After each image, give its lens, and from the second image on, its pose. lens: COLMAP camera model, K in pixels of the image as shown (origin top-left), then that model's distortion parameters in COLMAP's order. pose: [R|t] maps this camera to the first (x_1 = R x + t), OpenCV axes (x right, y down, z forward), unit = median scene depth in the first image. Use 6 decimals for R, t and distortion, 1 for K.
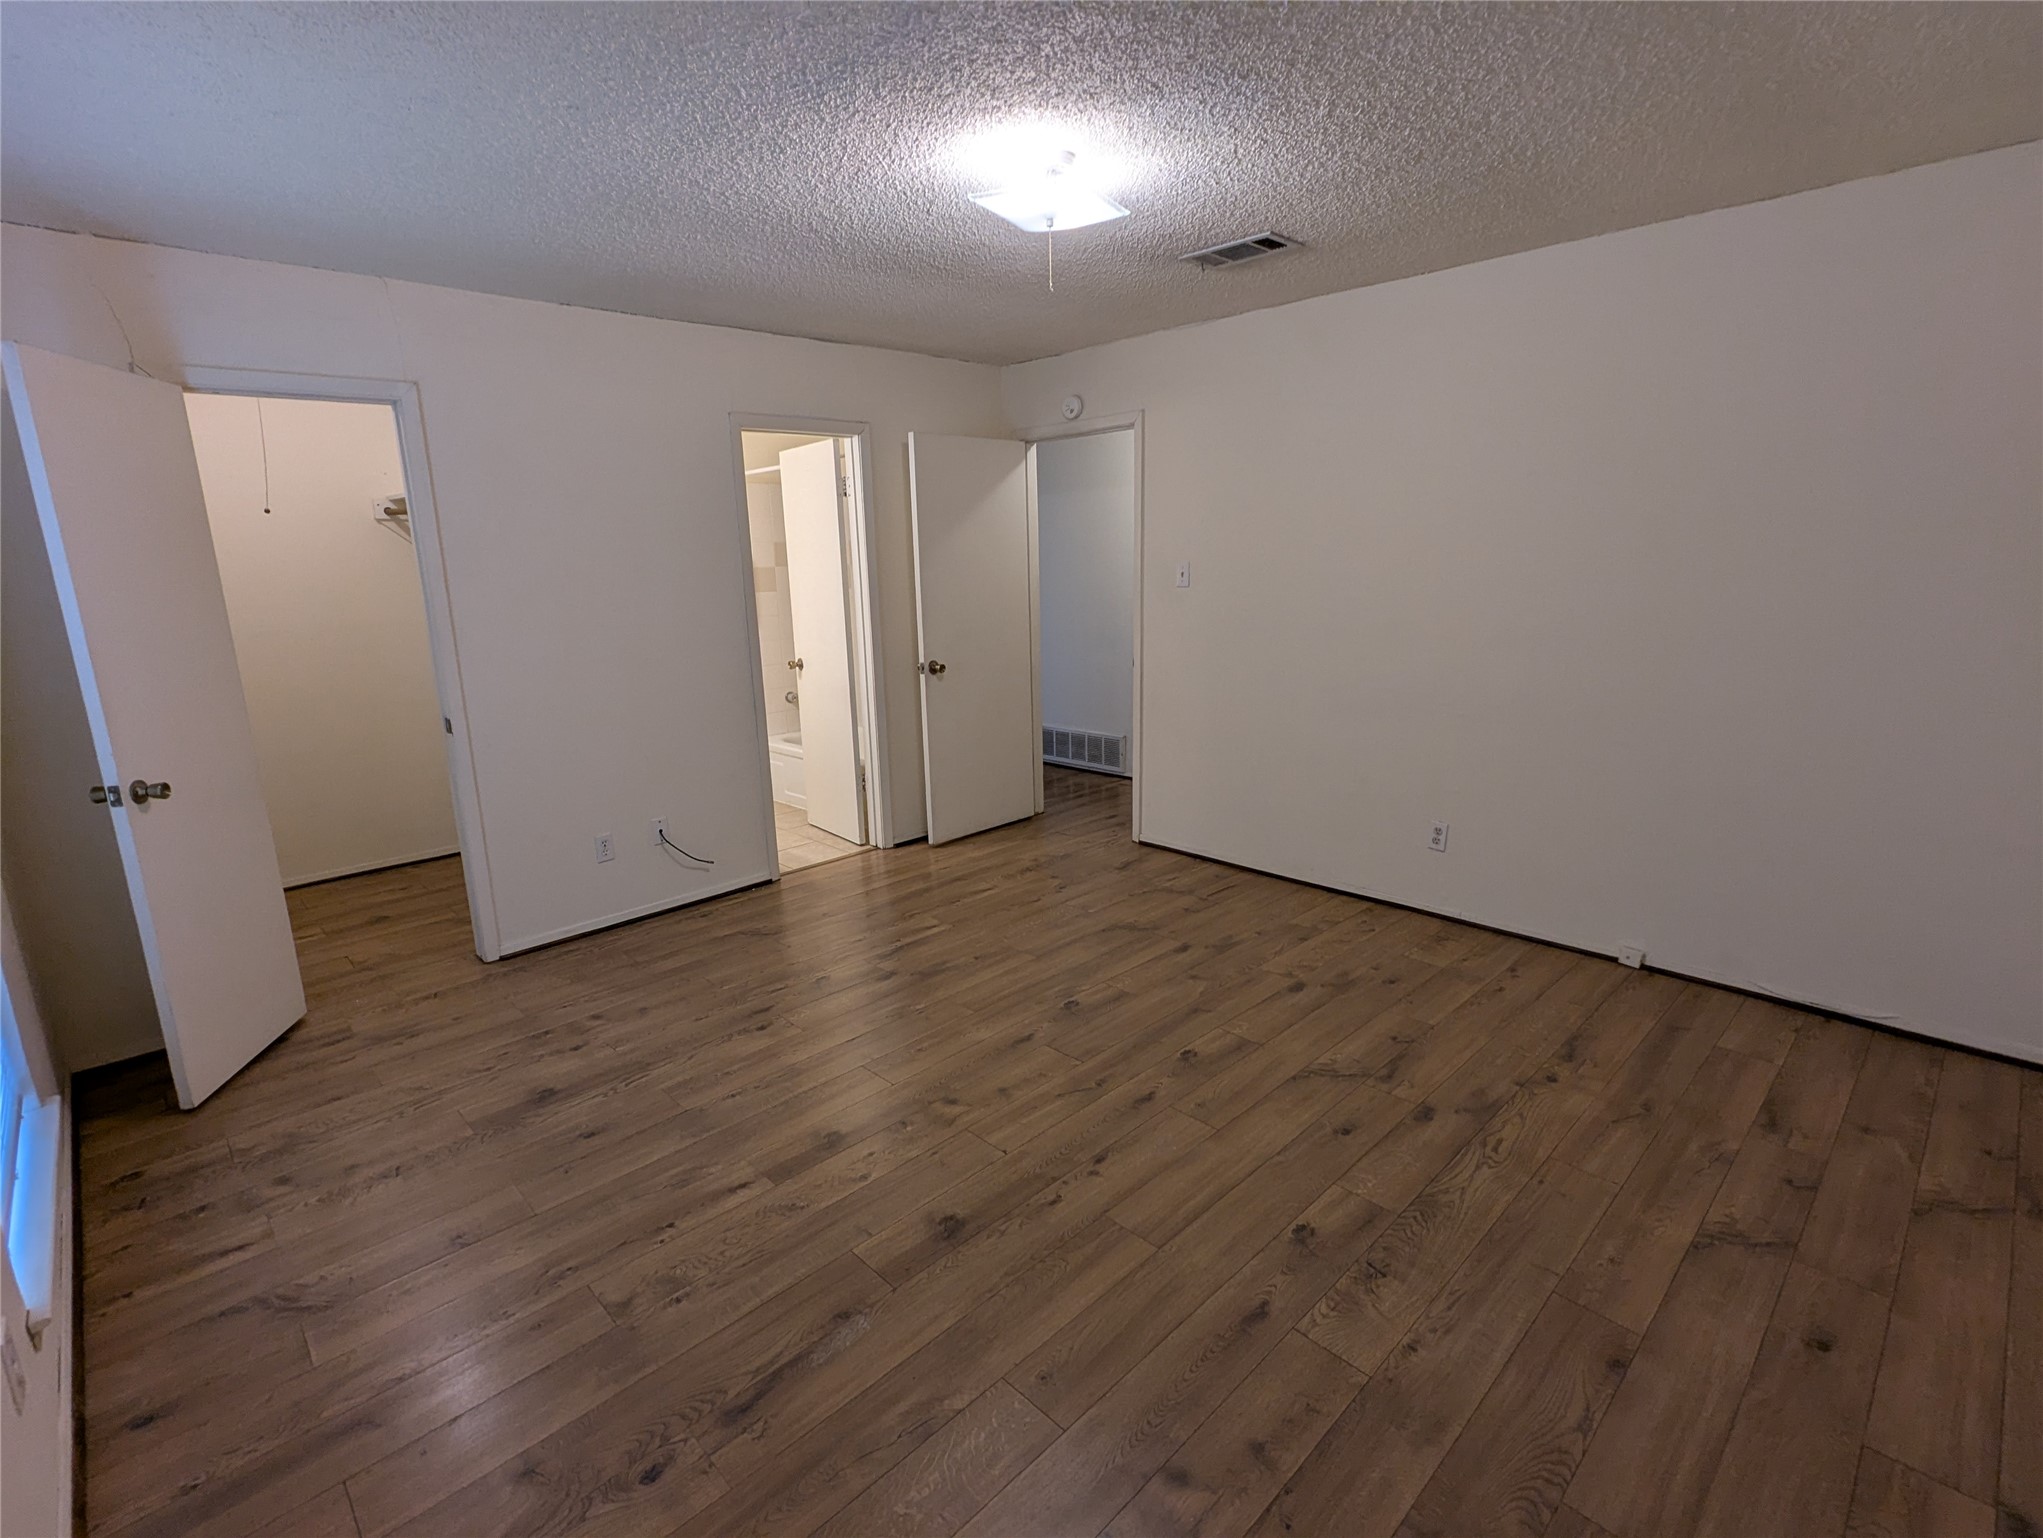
lens RADIAL K [[966.6, 0, 1022.6], [0, 966.6, 770.1], [0, 0, 1]] dist [-0.001906, 0.000036]
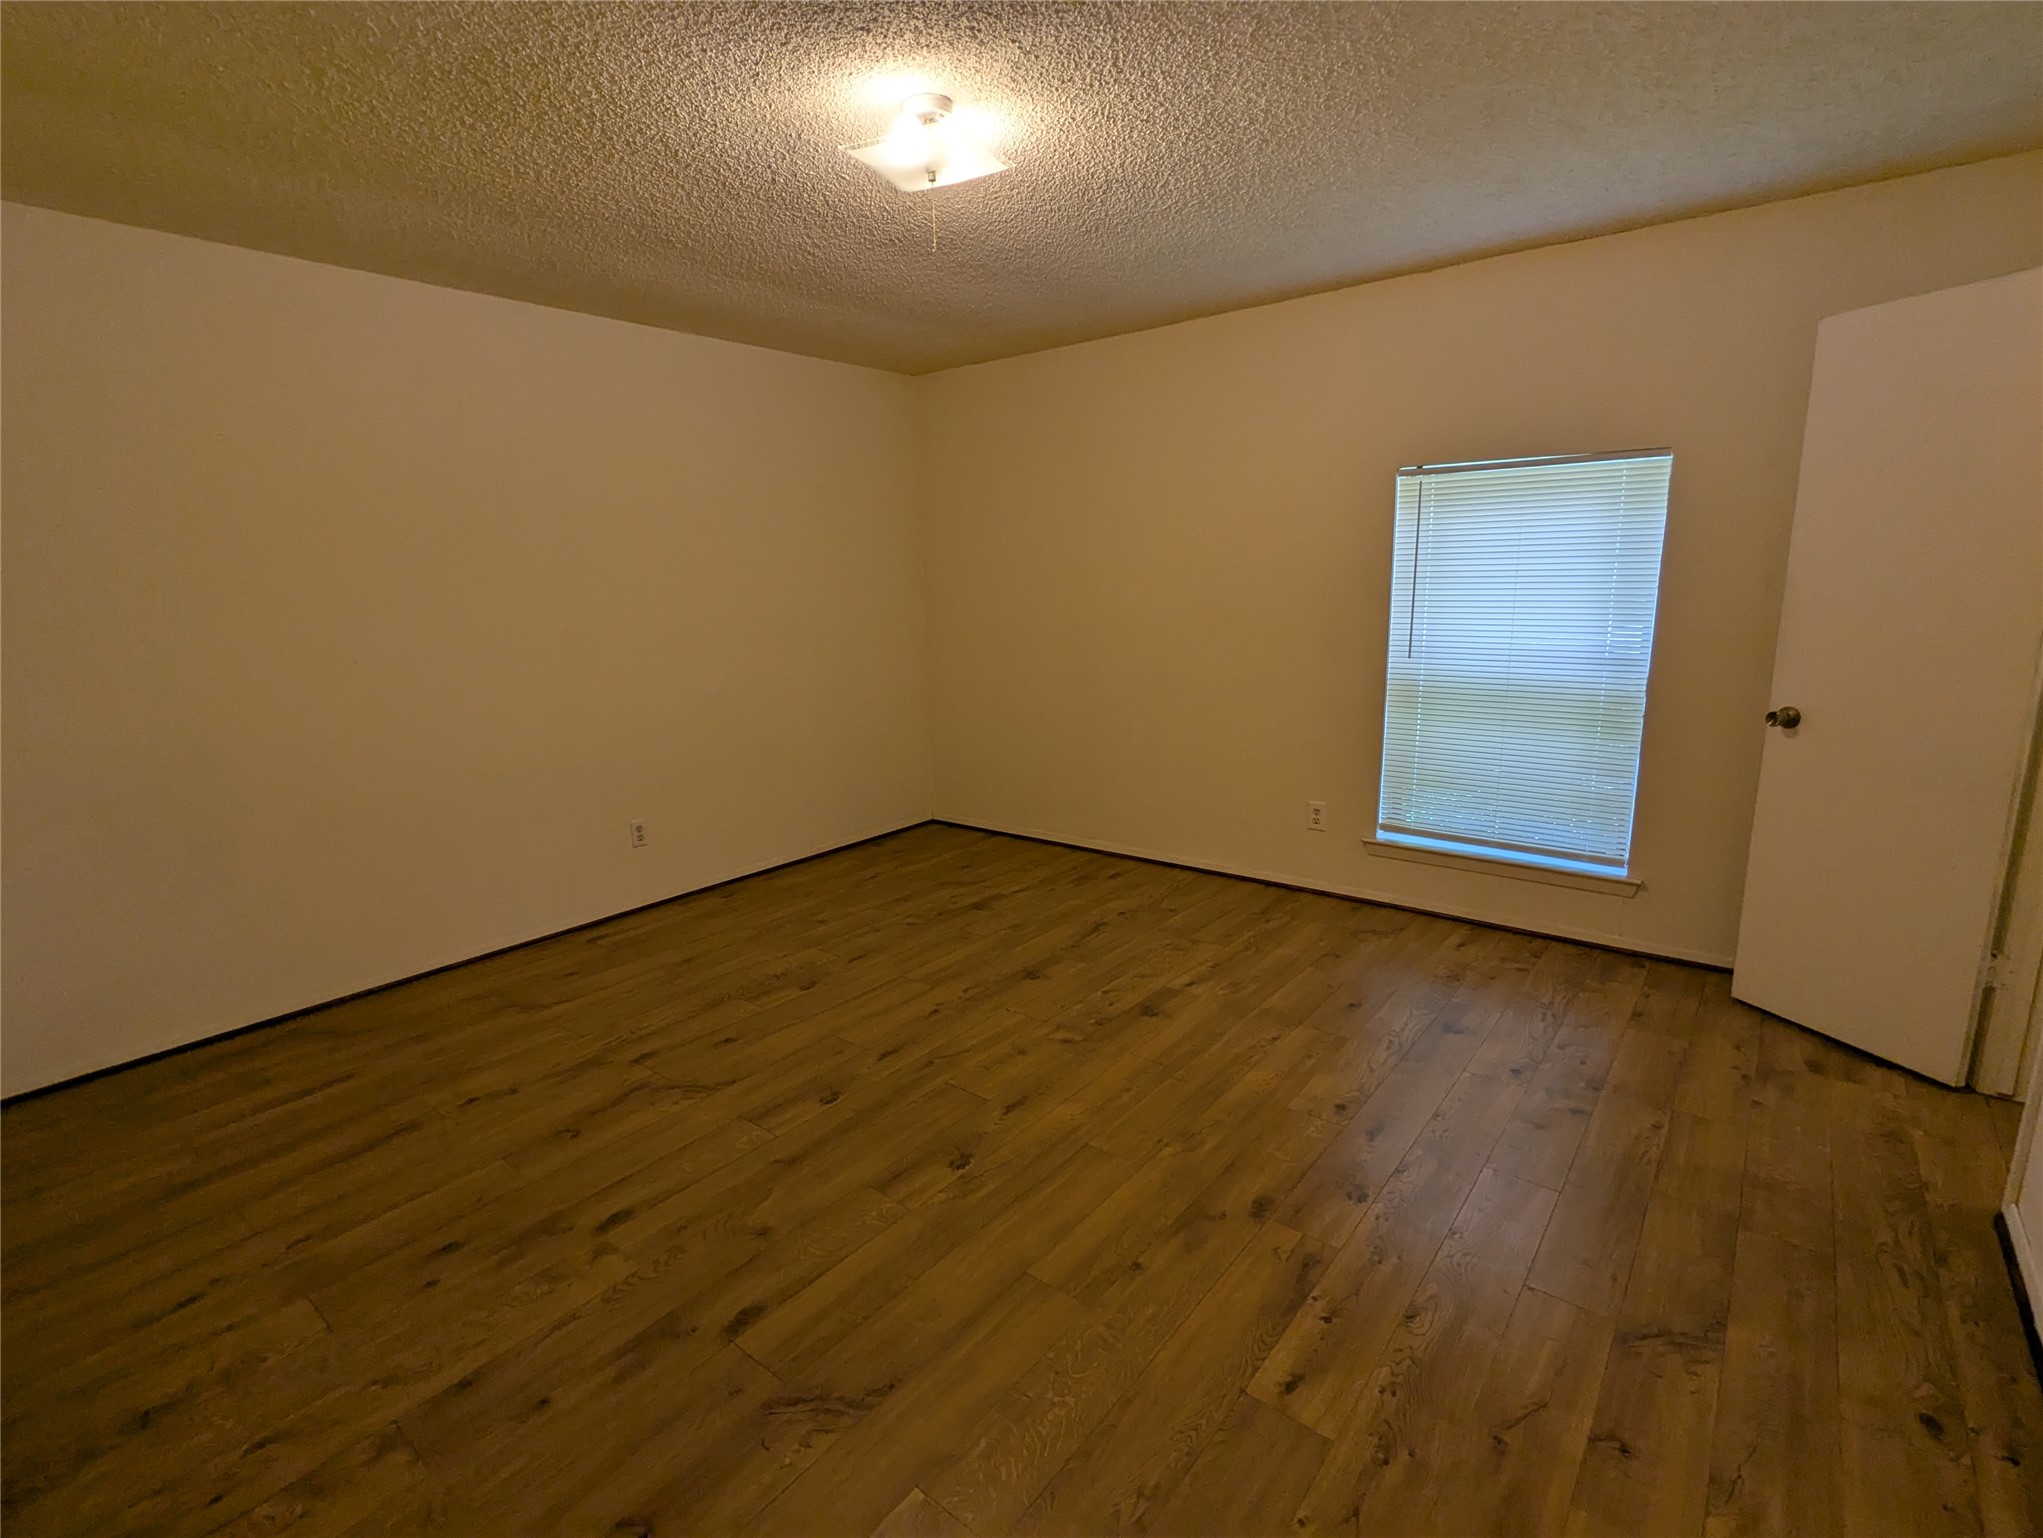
lens RADIAL K [[966.6, 0, 1021.2], [0, 966.6, 768.4], [0, 0, 1]] dist [-0.001906, 0.000036]
pose [[-0.990794, 0.074271, -0.113185, 0.073515], [0.021562, 0.911976, 0.409677, -0.364456], [0.133649, 0.403465, -0.905182, 1.748875]]
